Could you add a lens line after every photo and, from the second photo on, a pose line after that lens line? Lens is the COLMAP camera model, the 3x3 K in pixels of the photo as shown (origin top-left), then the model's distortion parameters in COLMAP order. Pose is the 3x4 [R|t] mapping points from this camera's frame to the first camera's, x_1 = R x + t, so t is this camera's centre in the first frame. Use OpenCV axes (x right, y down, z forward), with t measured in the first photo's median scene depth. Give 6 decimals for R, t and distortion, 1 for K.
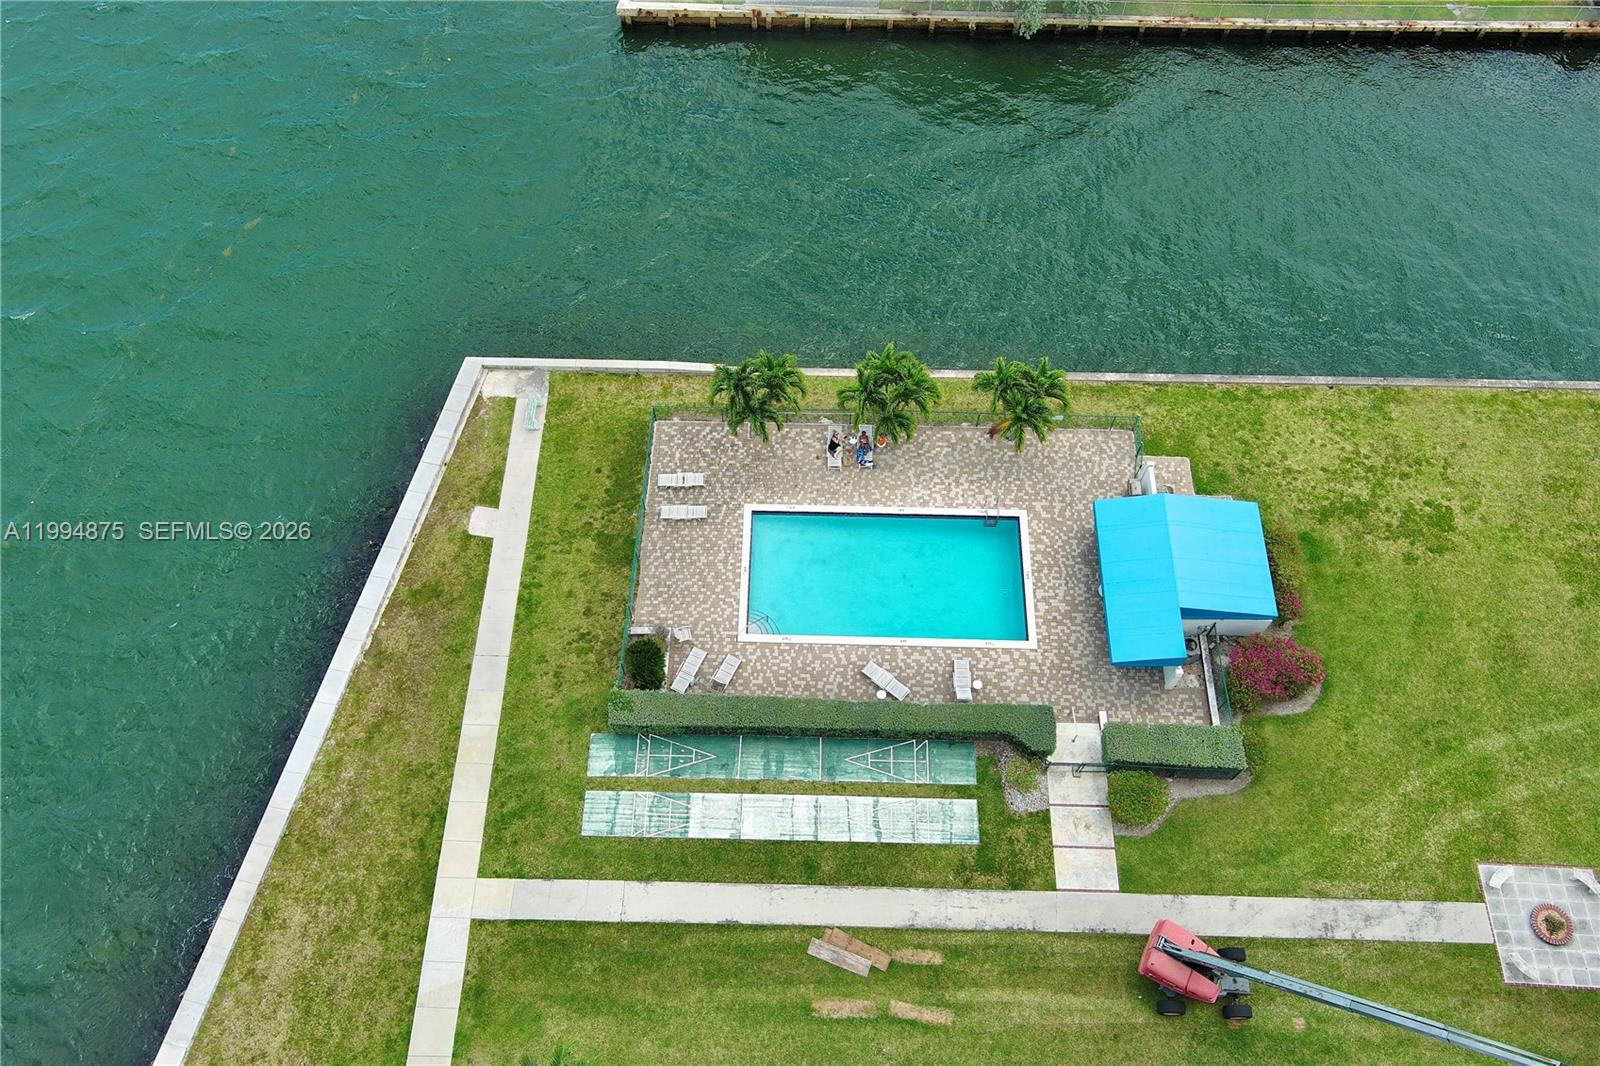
lens RADIAL K [[1257.1, 0, 800.0], [0, 1257.1, 533.0], [0, 0, 1]] dist [0.036308, -0.047197]
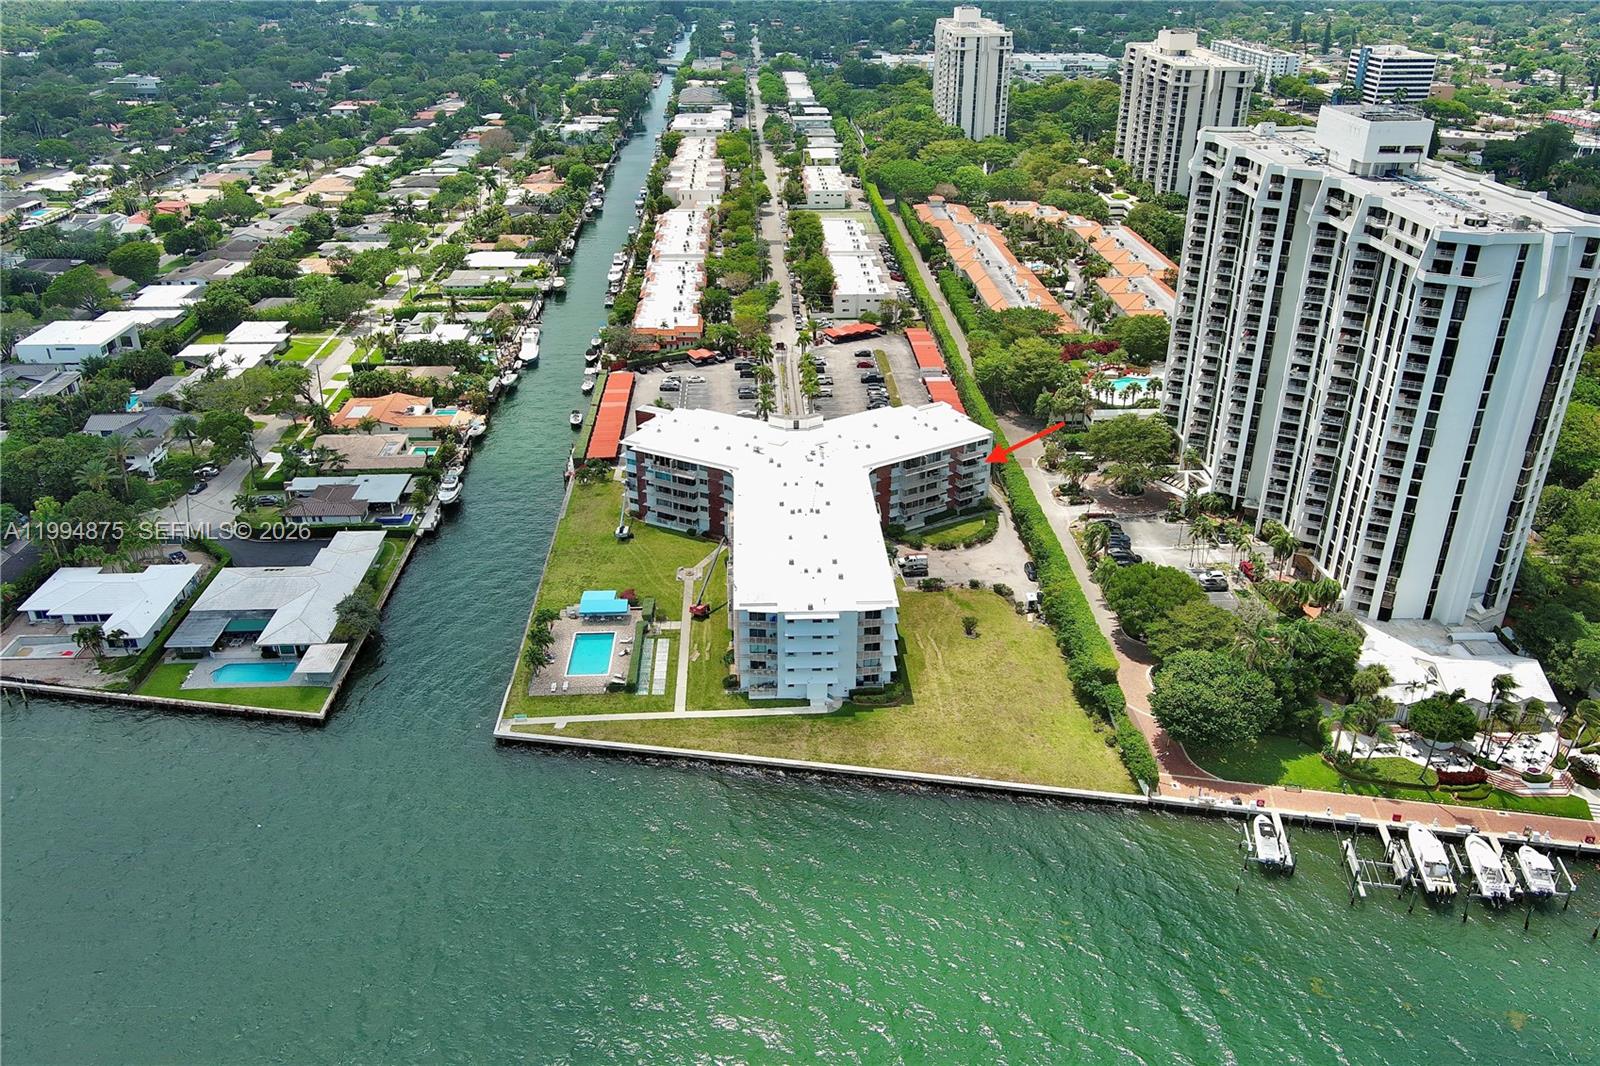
lens RADIAL K [[1257.1, 0, 800.0], [0, 1257.1, 533.0], [0, 0, 1]] dist [0.036308, -0.047197]
pose [[-0.064739, -0.445339, 0.893019, -3.021279], [0.870024, 0.413101, 0.269081, -0.558400], [-0.488739, 0.794368, 0.360712, -0.845891]]
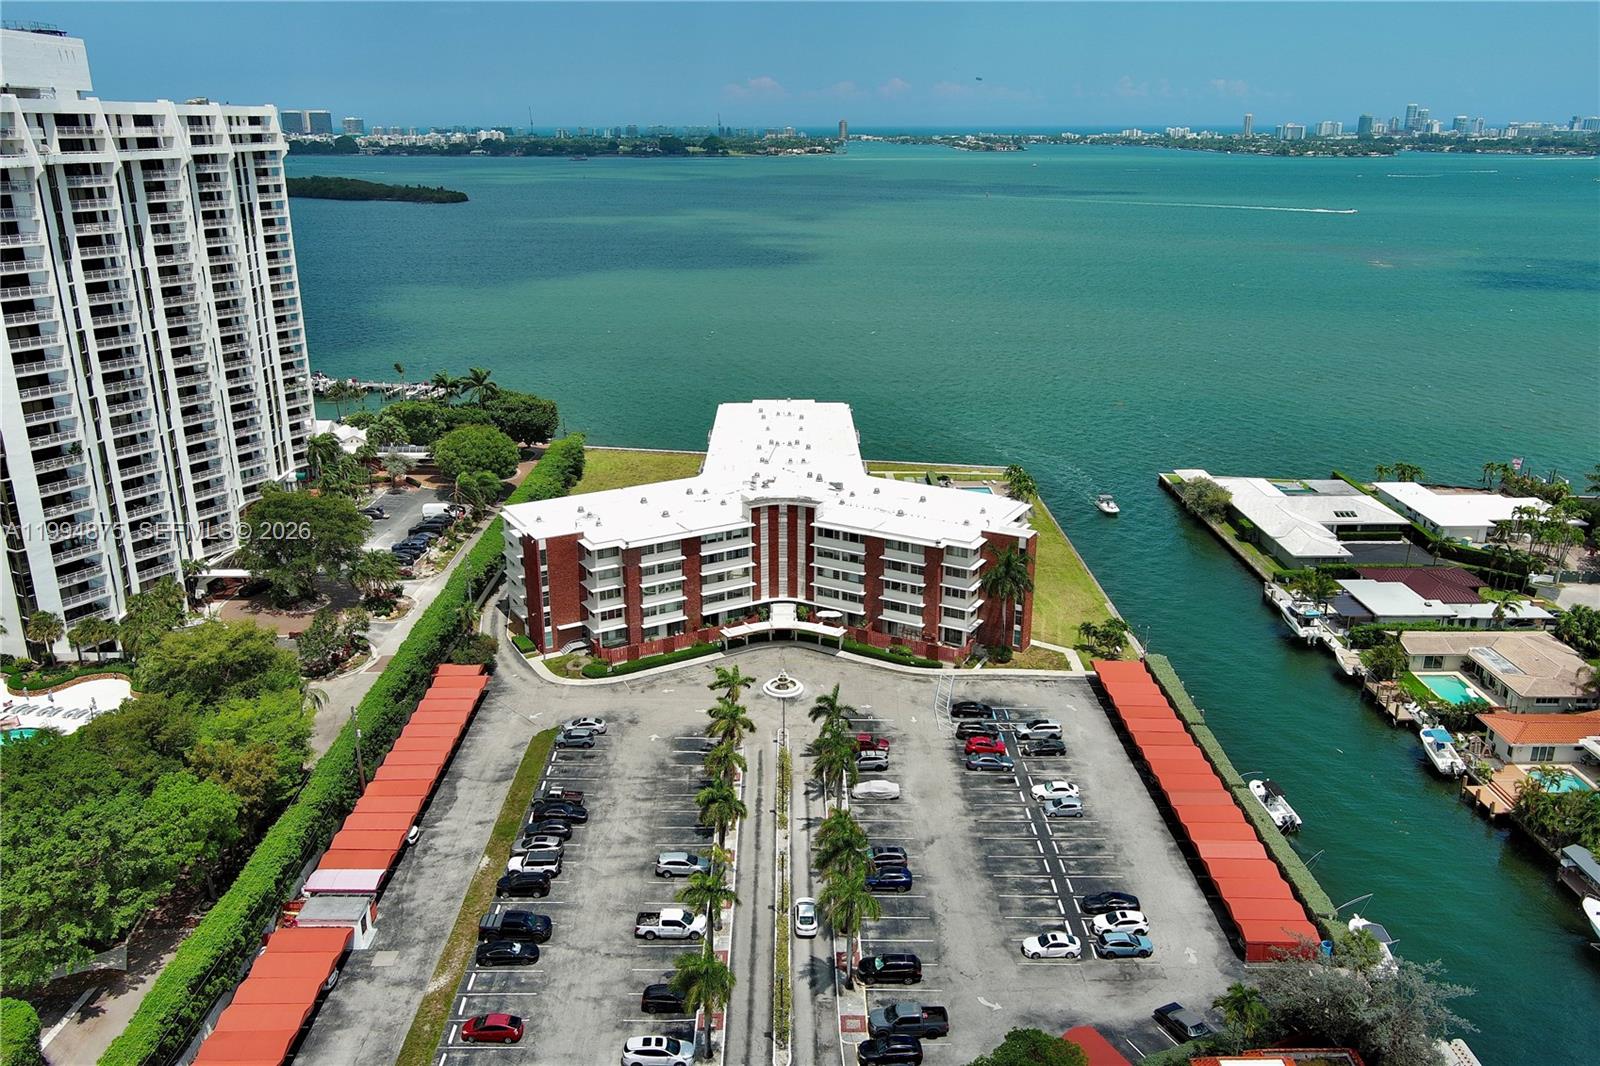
lens RADIAL K [[1257.1, 0, 800.0], [0, 1257.1, 533.0], [0, 0, 1]] dist [0.036308, -0.047197]
pose [[0.028306, 0.307507, -0.951125, 3.966580], [-0.872229, 0.472384, 0.126768, 0.069381], [0.488278, 0.826010, 0.281588, -0.329356]]
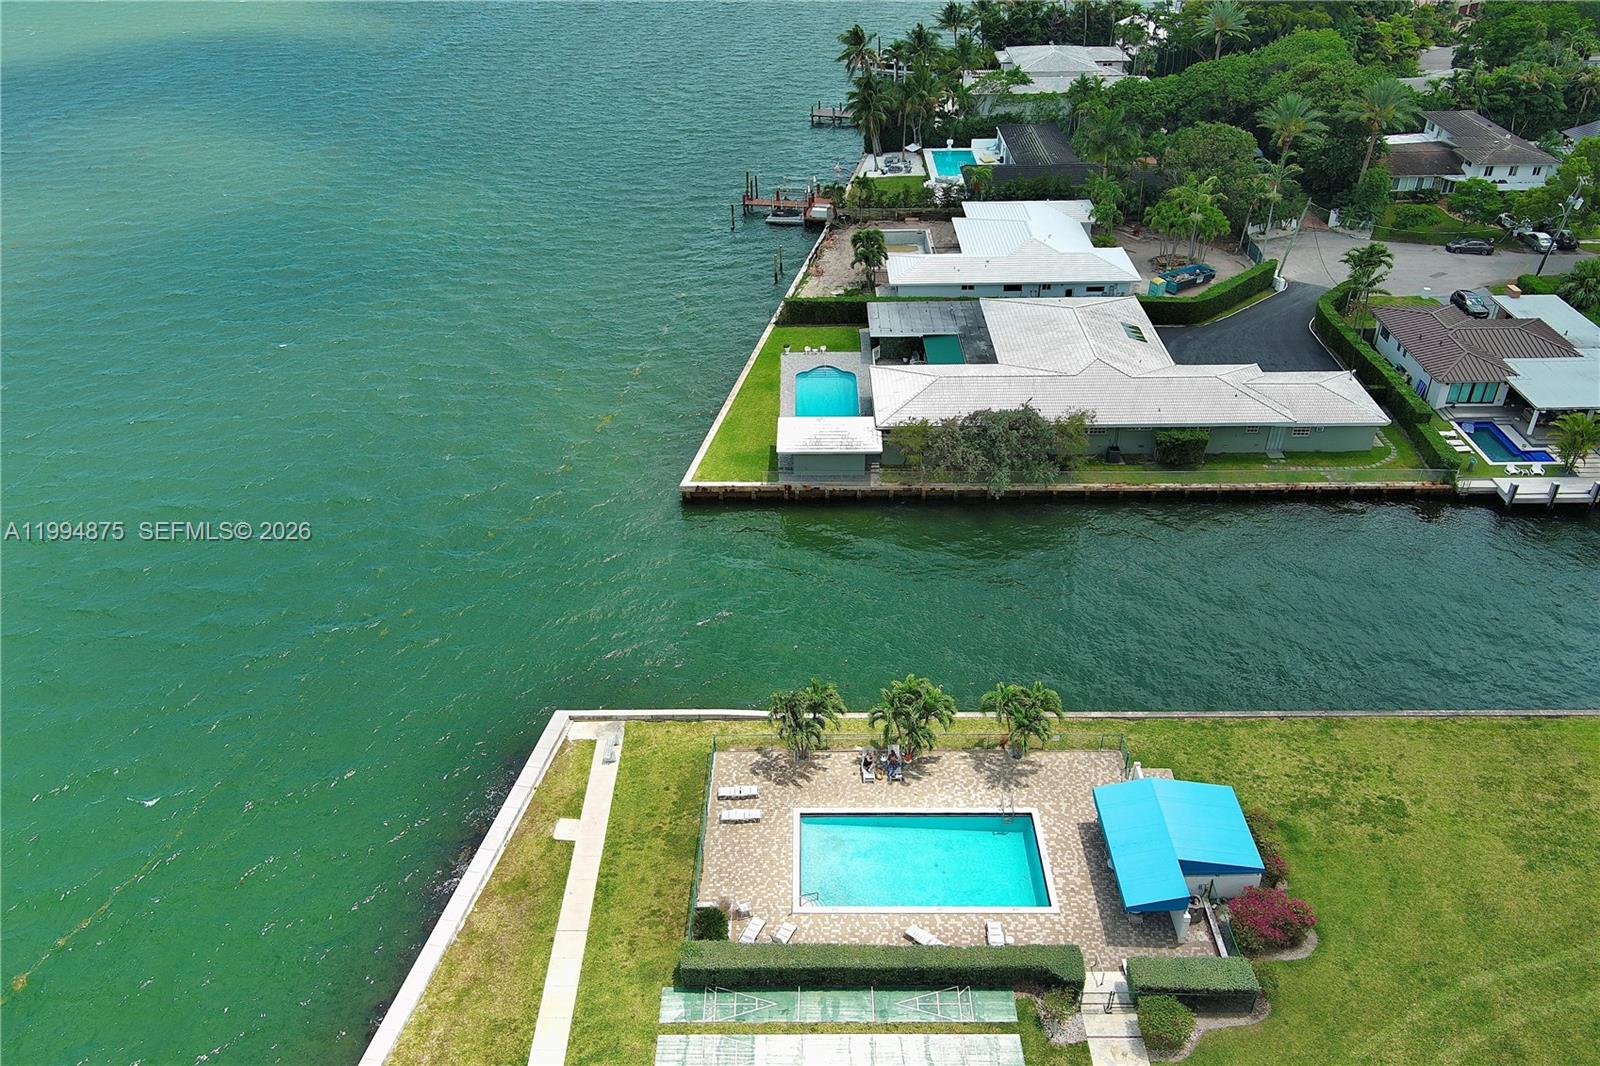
lens RADIAL K [[1274.7, 0, 792.8], [0, 1274.7, 485.8], [0, 0, 1]] dist [0.016562, -0.004856]
pose [[0.999816, -0.018826, 0.003753, -0.045292], [0.018180, 0.865793, -0.500072, 0.318874], [0.006165, 0.500048, 0.865976, -0.172307]]
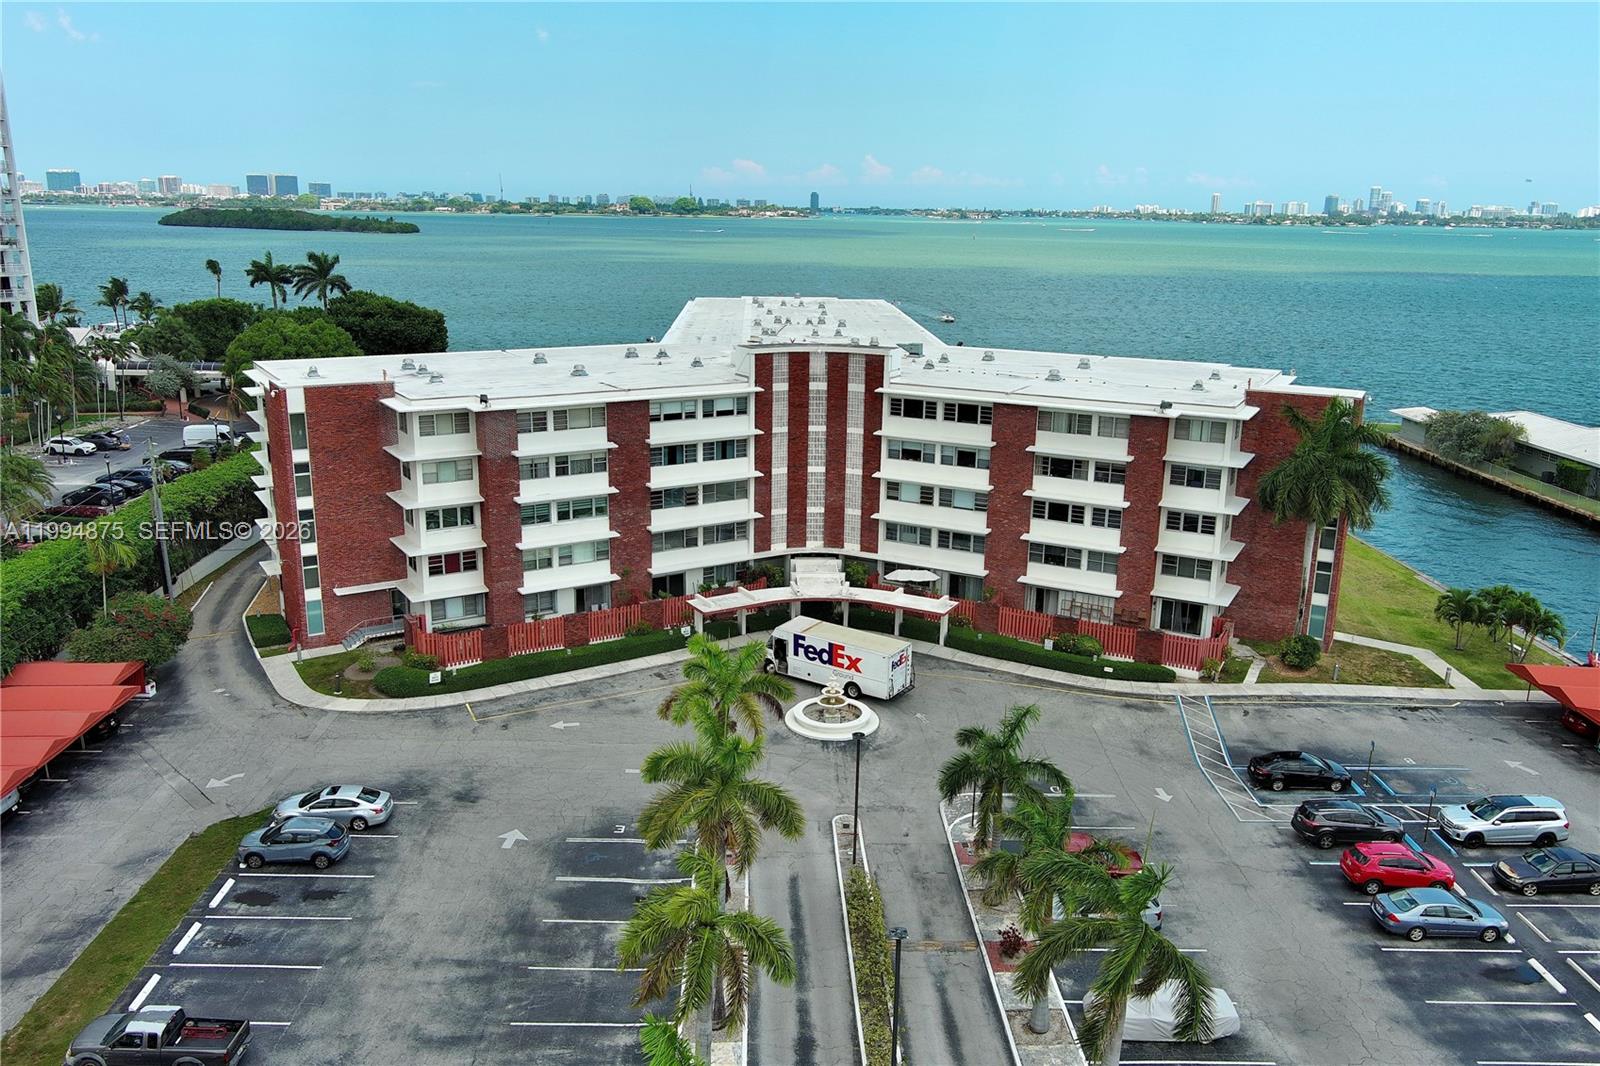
lens RADIAL K [[1274.7, 0, 792.8], [0, 1274.7, 485.8], [0, 0, 1]] dist [0.016562, -0.004856]
pose [[0.045296, 0.214355, -0.975705, 2.655717], [-0.877373, 0.475556, 0.063746, 0.439927], [0.477667, 0.853169, 0.209610, 0.216686]]
